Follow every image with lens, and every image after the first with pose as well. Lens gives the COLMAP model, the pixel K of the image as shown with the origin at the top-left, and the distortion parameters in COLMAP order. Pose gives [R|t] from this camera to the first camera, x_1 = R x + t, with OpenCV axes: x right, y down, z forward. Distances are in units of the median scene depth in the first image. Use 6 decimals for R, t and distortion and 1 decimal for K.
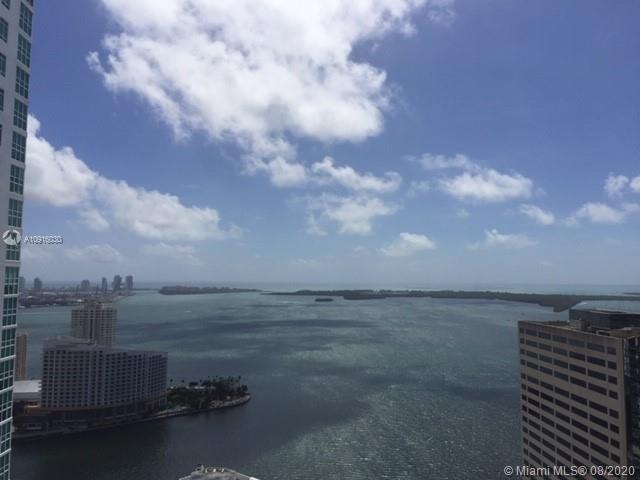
lens RADIAL K [[548.9, 0, 321.1], [0, 548.9, 233.8], [0, 0, 1]] dist [0.078049, -0.091299]
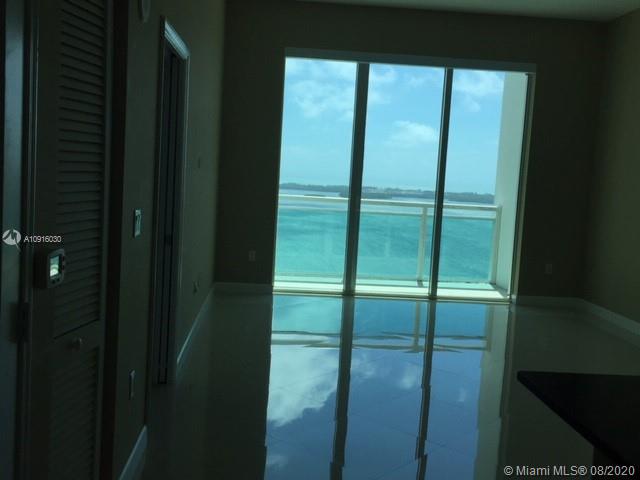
lens RADIAL K [[690.8, 0, 321.3], [0, 690.8, 237.4], [0, 0, 1]] dist [0.001166, 0.000000]
pose [[0.998726, 0.047750, 0.016344, 0.209826], [-0.049892, 0.982925, 0.177112, -0.375241], [-0.007608, -0.177701, 0.984055, -3.720581]]
